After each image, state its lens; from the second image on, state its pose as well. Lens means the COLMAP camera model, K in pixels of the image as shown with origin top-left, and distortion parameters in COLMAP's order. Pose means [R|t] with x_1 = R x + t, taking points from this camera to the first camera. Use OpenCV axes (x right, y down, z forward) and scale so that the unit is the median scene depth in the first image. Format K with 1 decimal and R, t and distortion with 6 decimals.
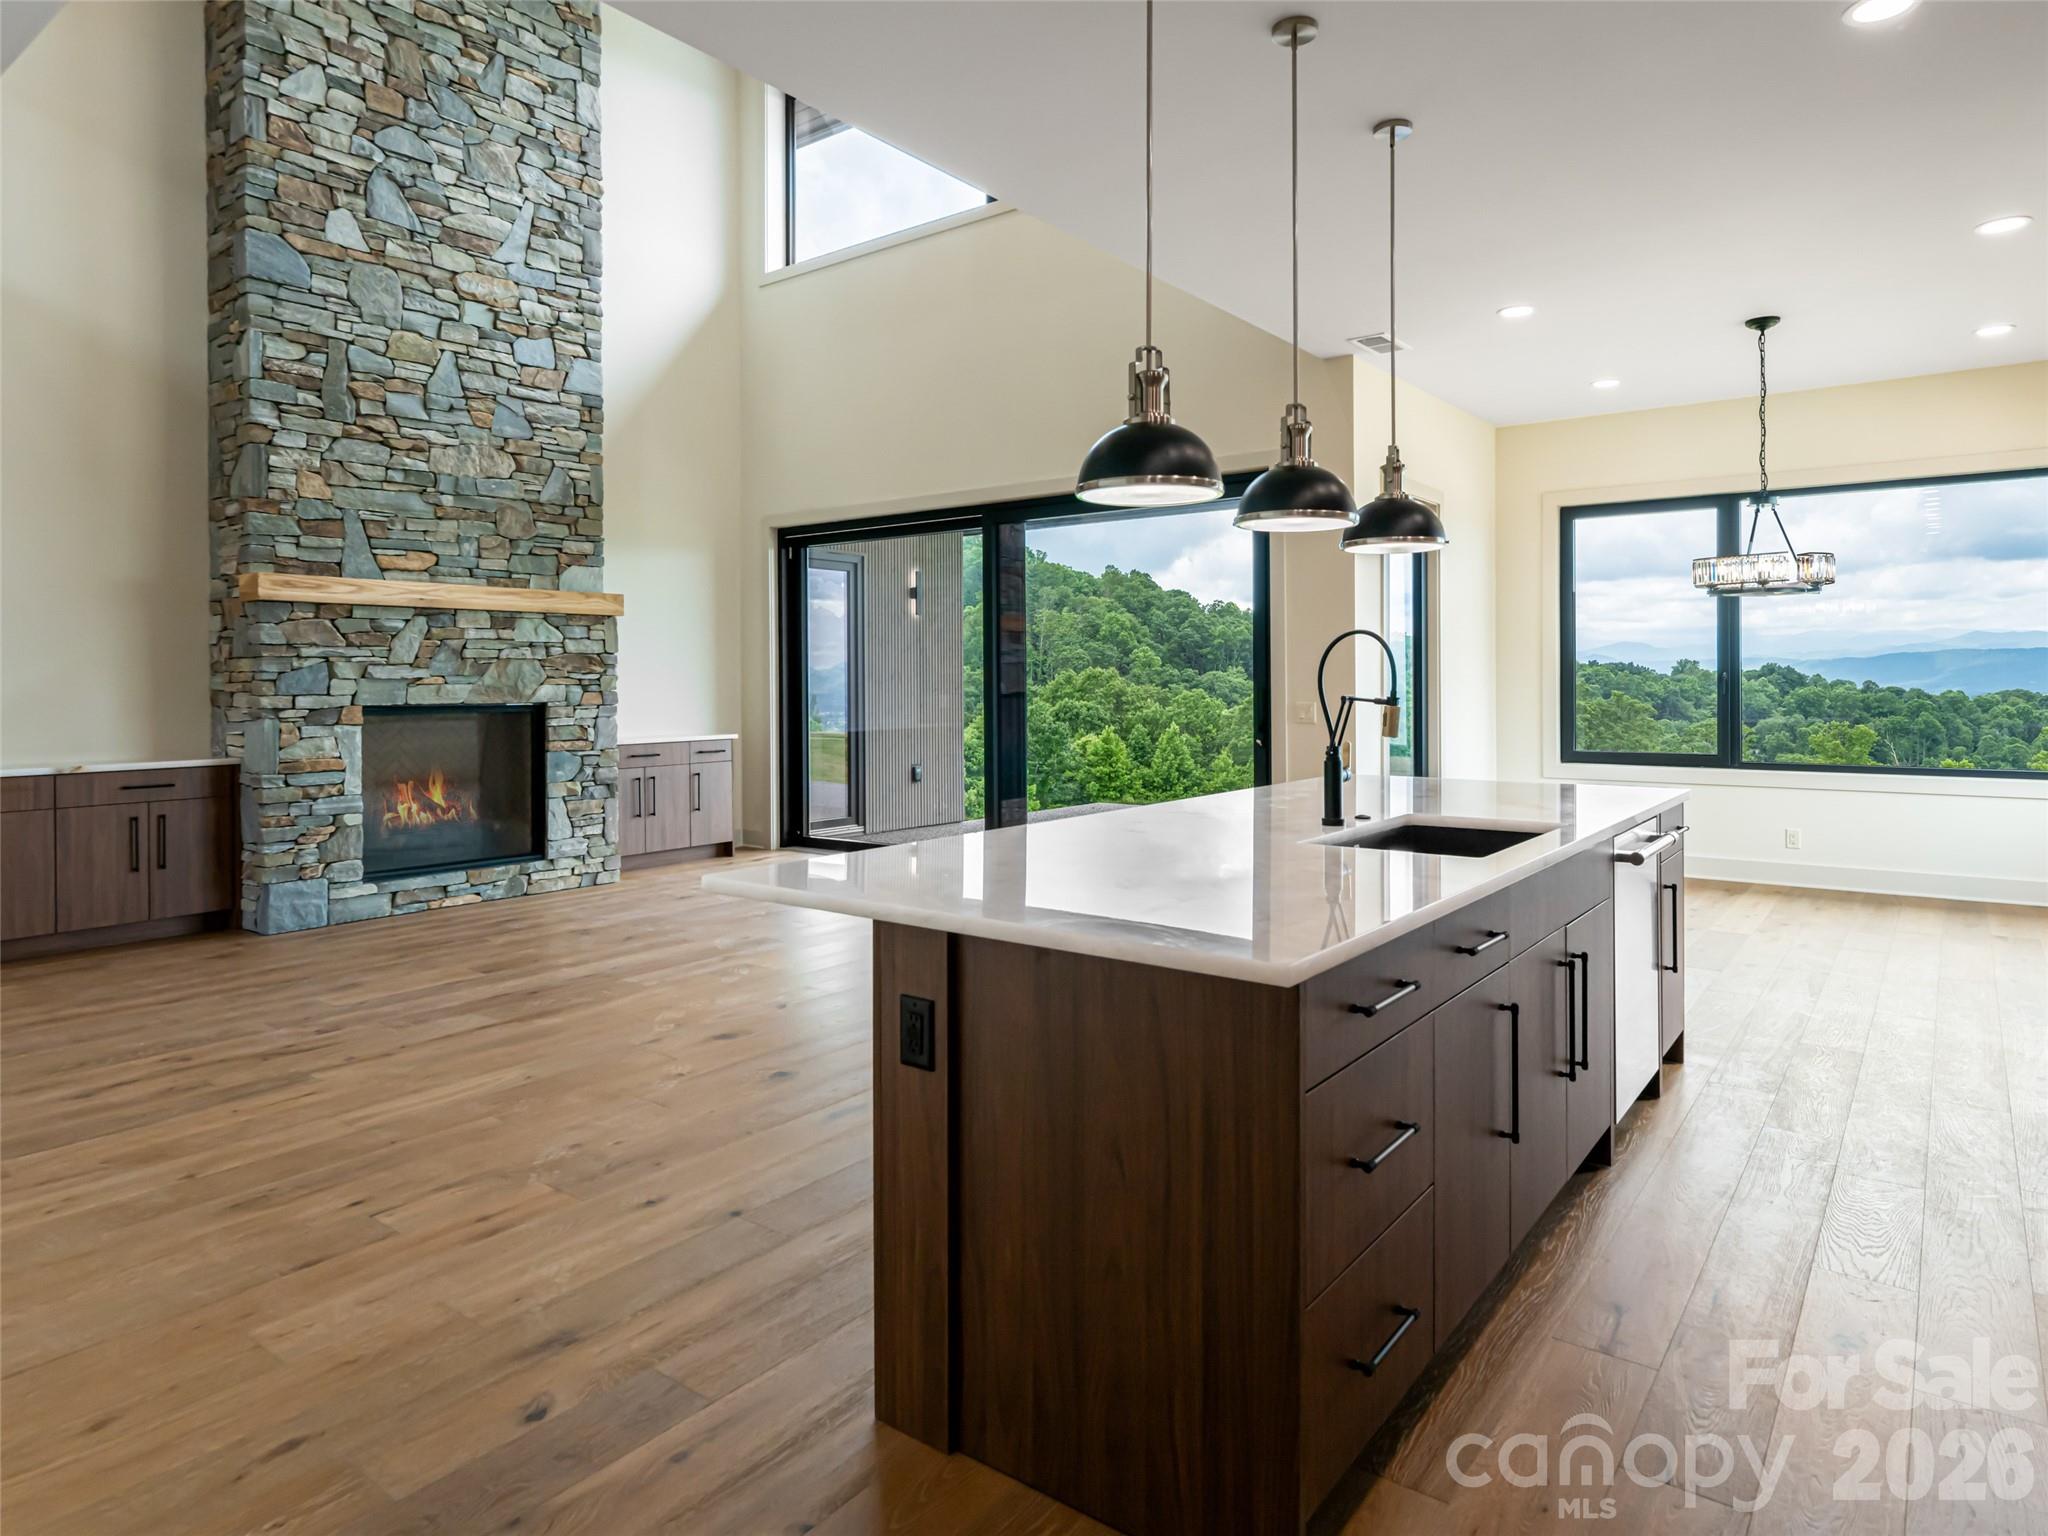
lens RADIAL K [[1226.0, 0, 1023.3], [0, 1226.0, 680.5], [0, 0, 1]] dist [-0.002908, 0.001430]
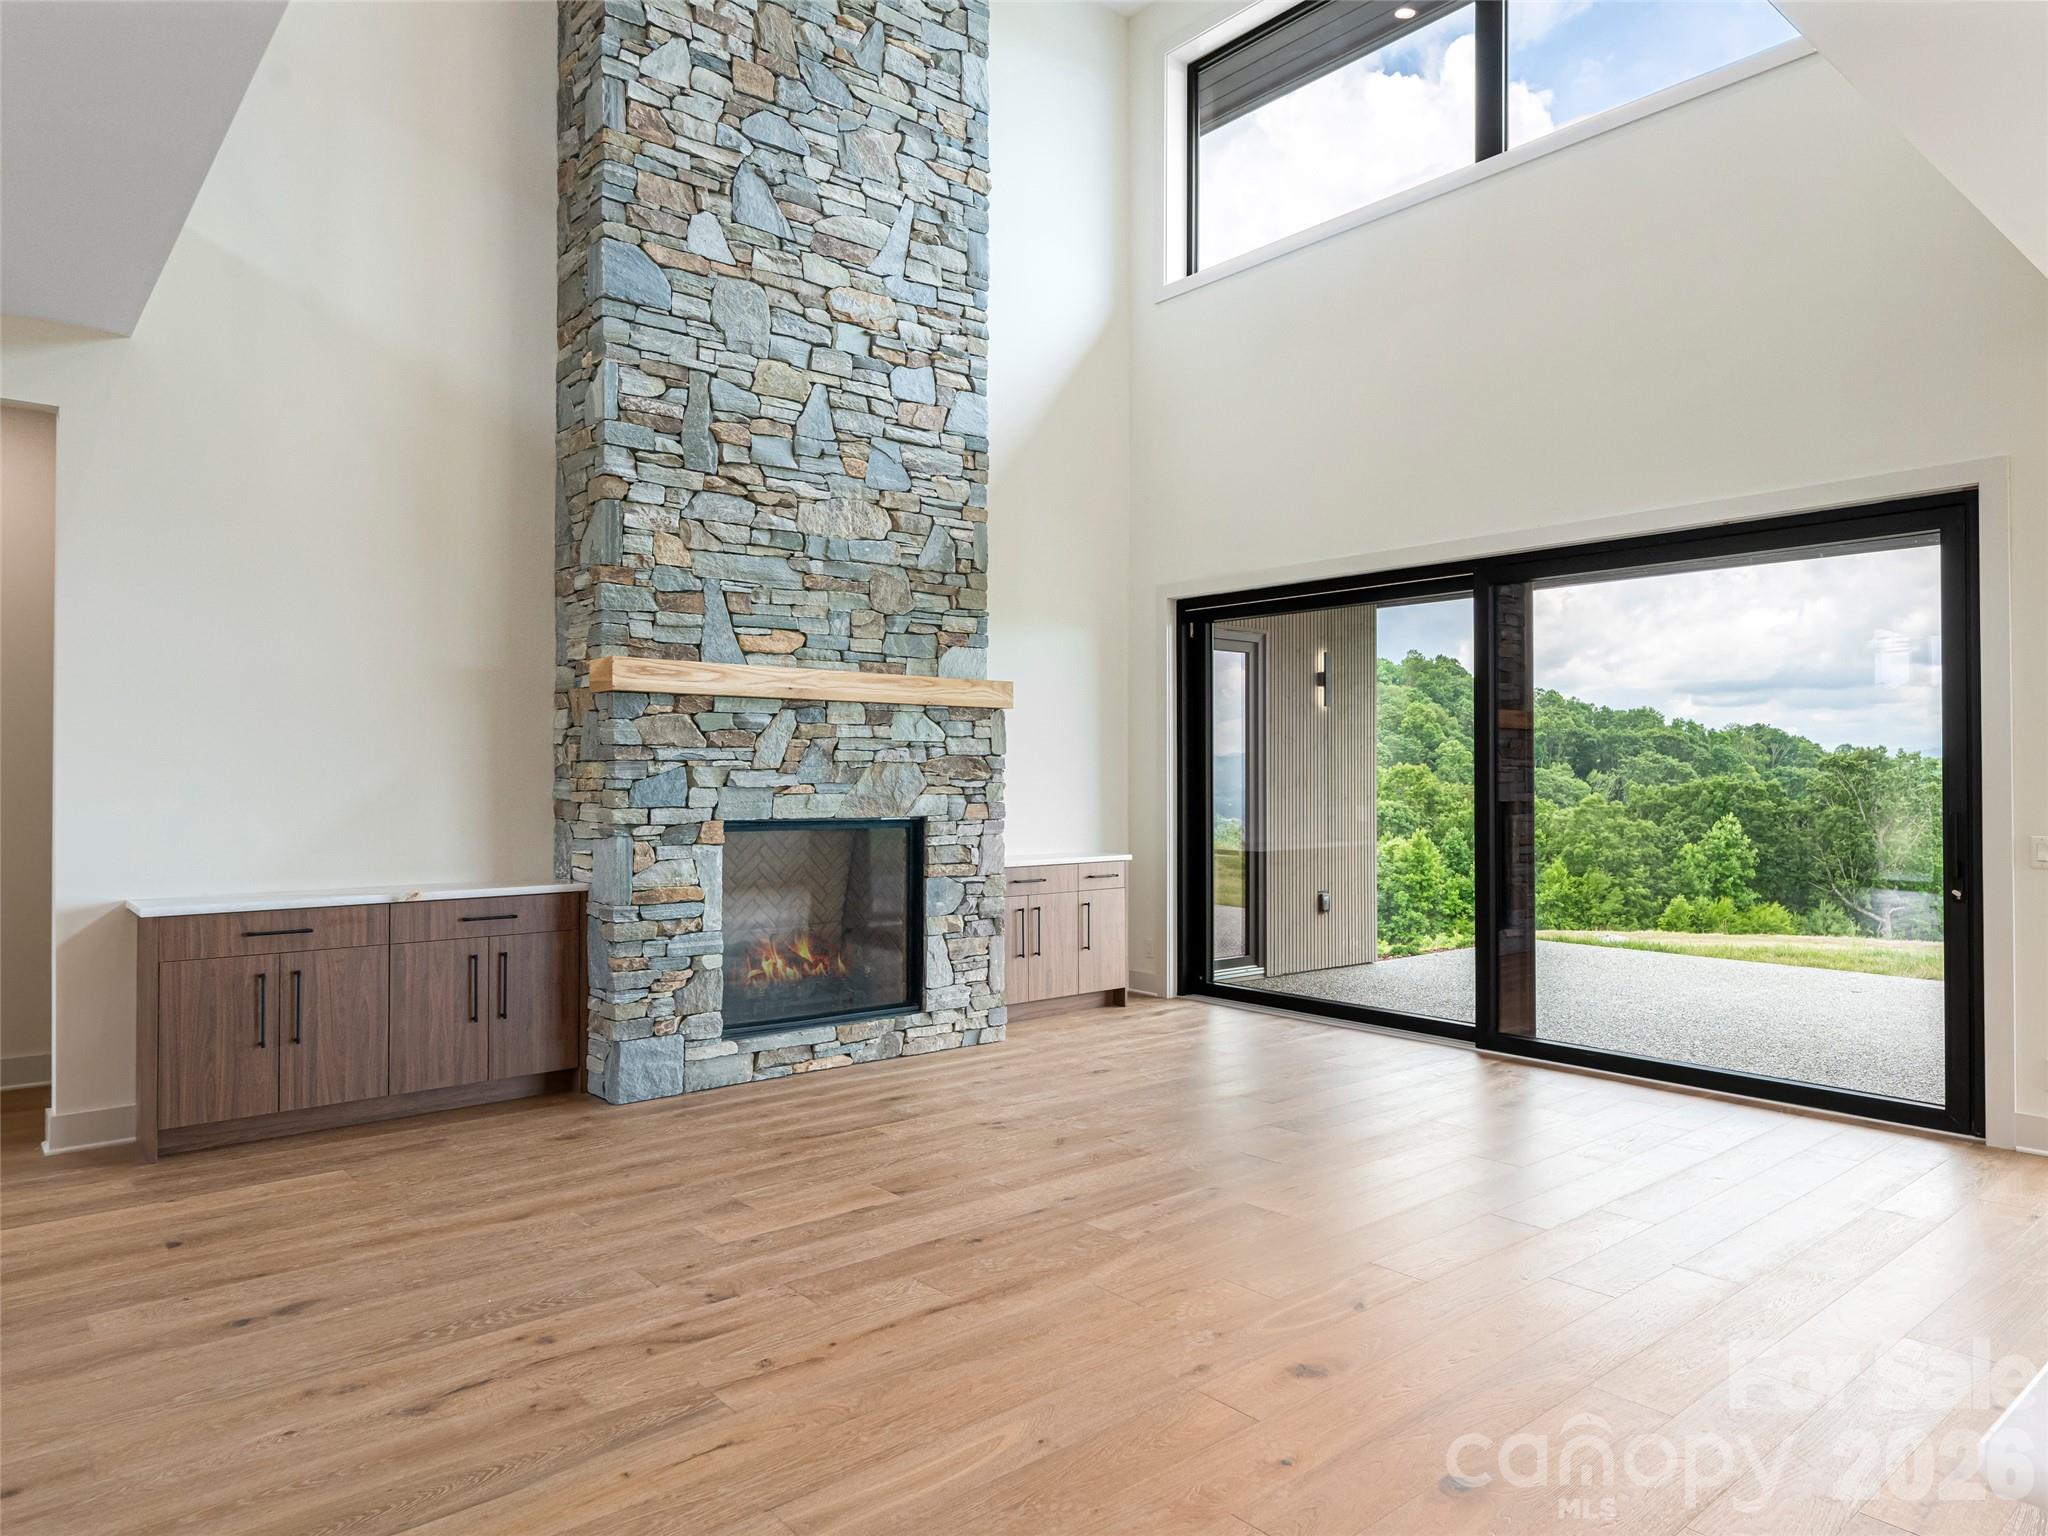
lens RADIAL K [[1299.6, 0, 1032.6], [0, 1299.6, 758.9], [0, 0, 1]] dist [-0.003069, 0.000962]
pose [[0.977902, 0.004765, -0.209009, -0.150816], [-0.007424, 0.999901, -0.011940, -0.010682], [0.208931, 0.013228, 0.977841, 0.190711]]
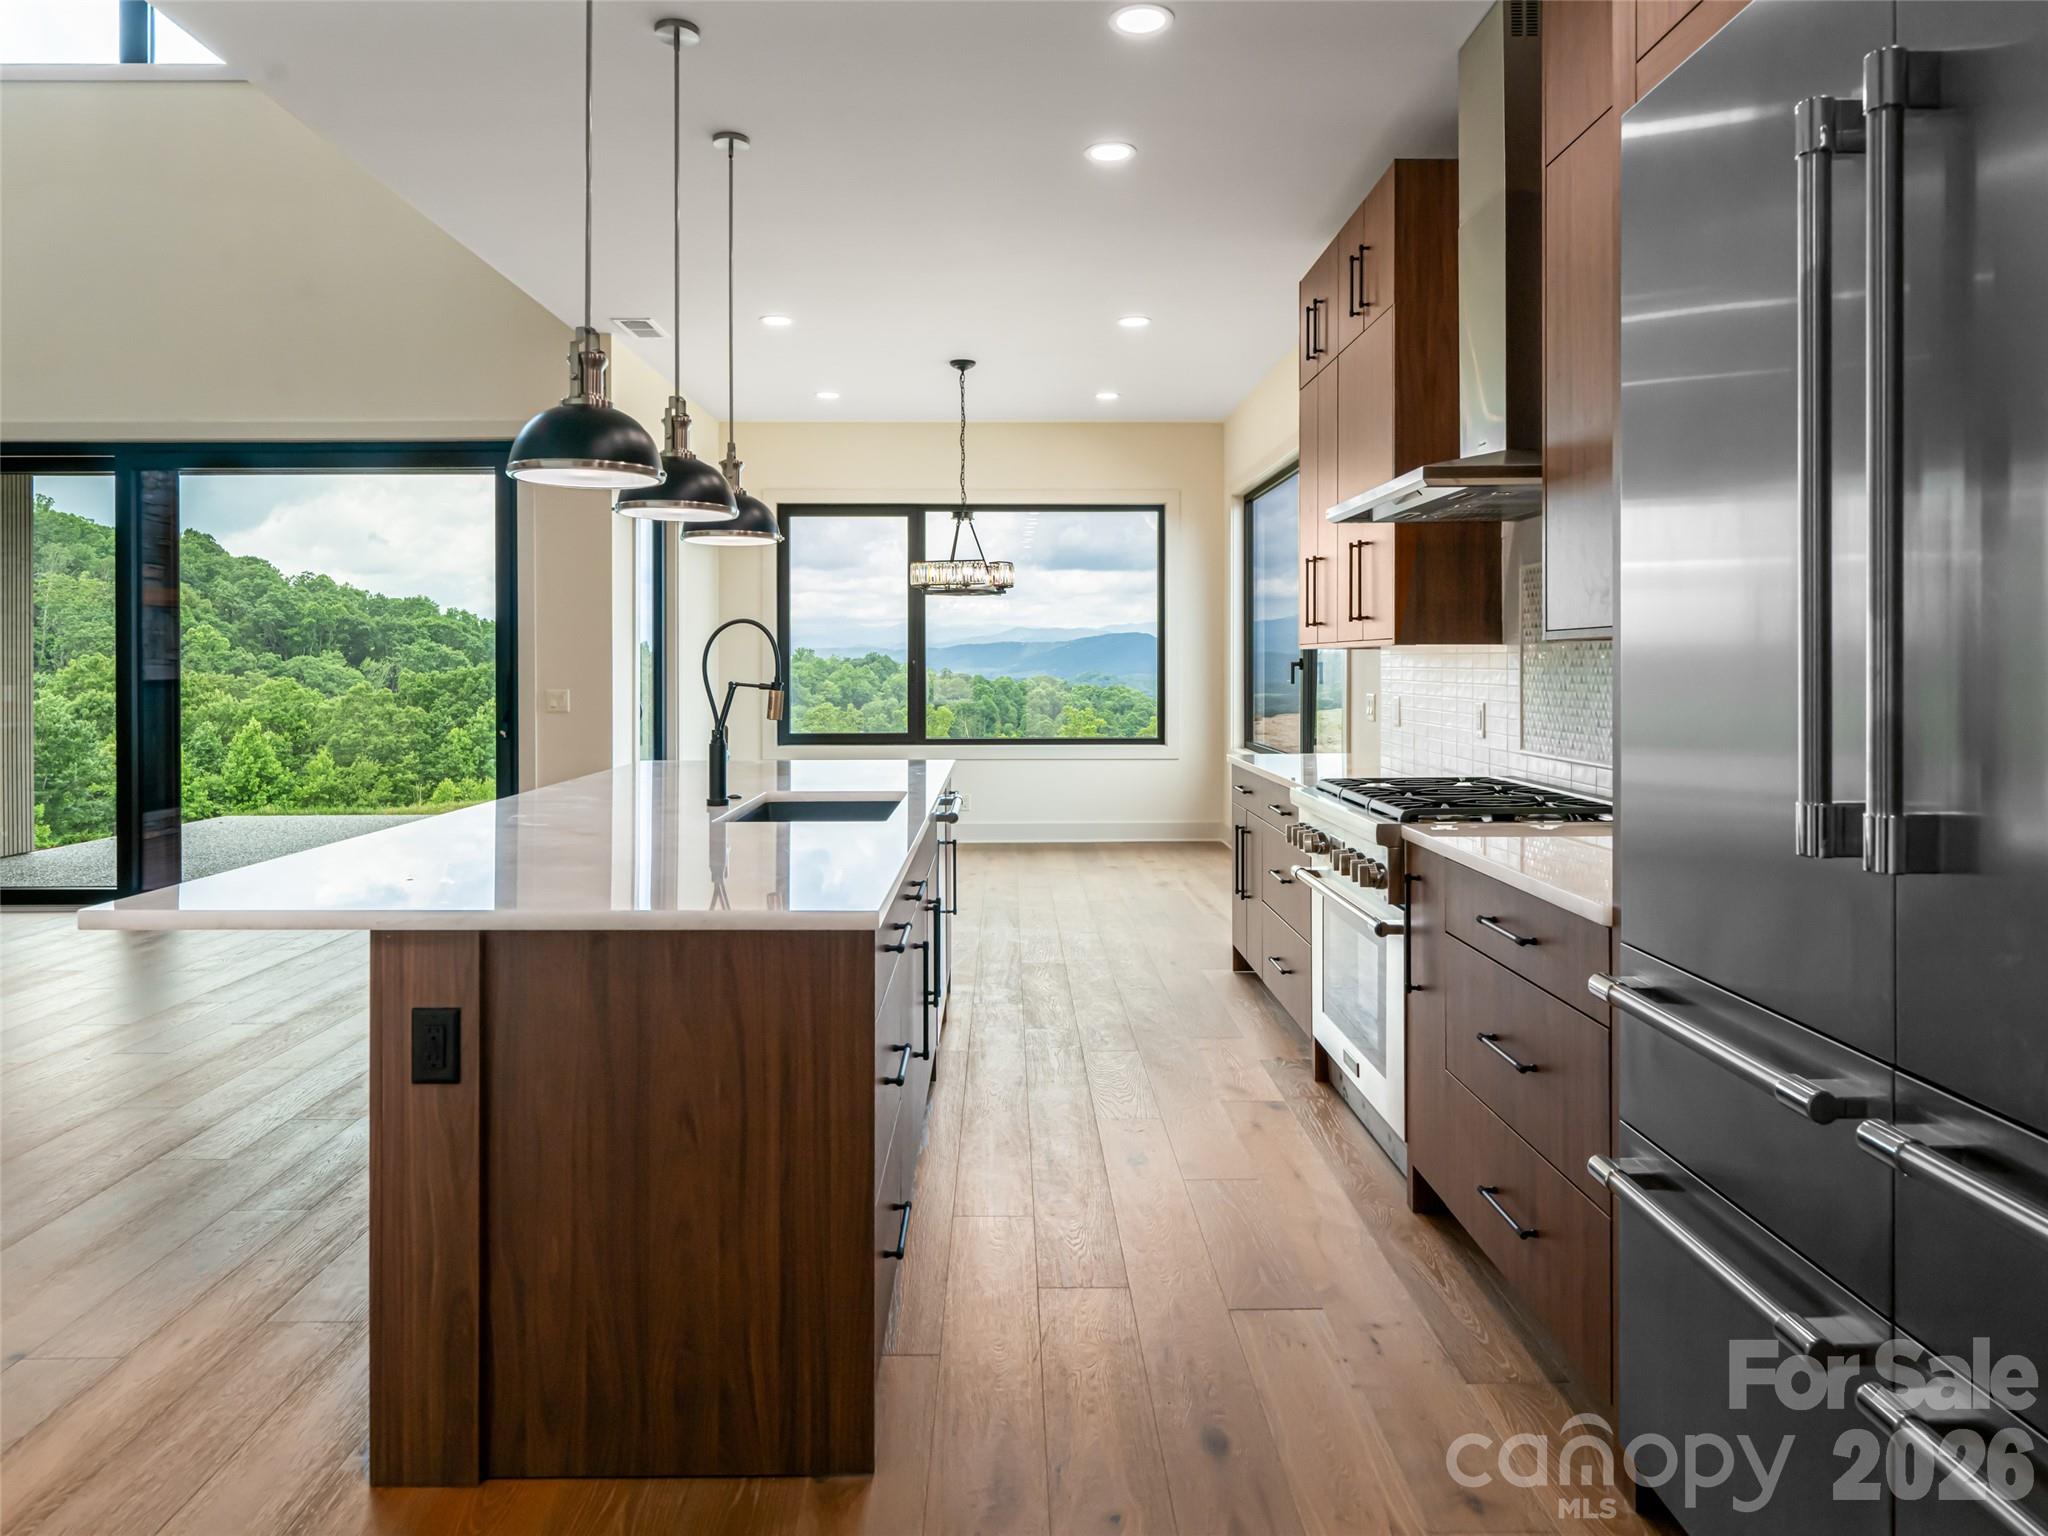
lens RADIAL K [[1294.7, 0, 1019.7], [0, 1294.7, 661.8], [0, 0, 1]] dist [-0.000585, -0.000259]
pose [[0.788572, 0.004235, 0.614928, -0.100030], [-0.001527, 0.999987, -0.004929, 0.000253], [-0.614941, 0.002948, 0.788568, -0.013078]]
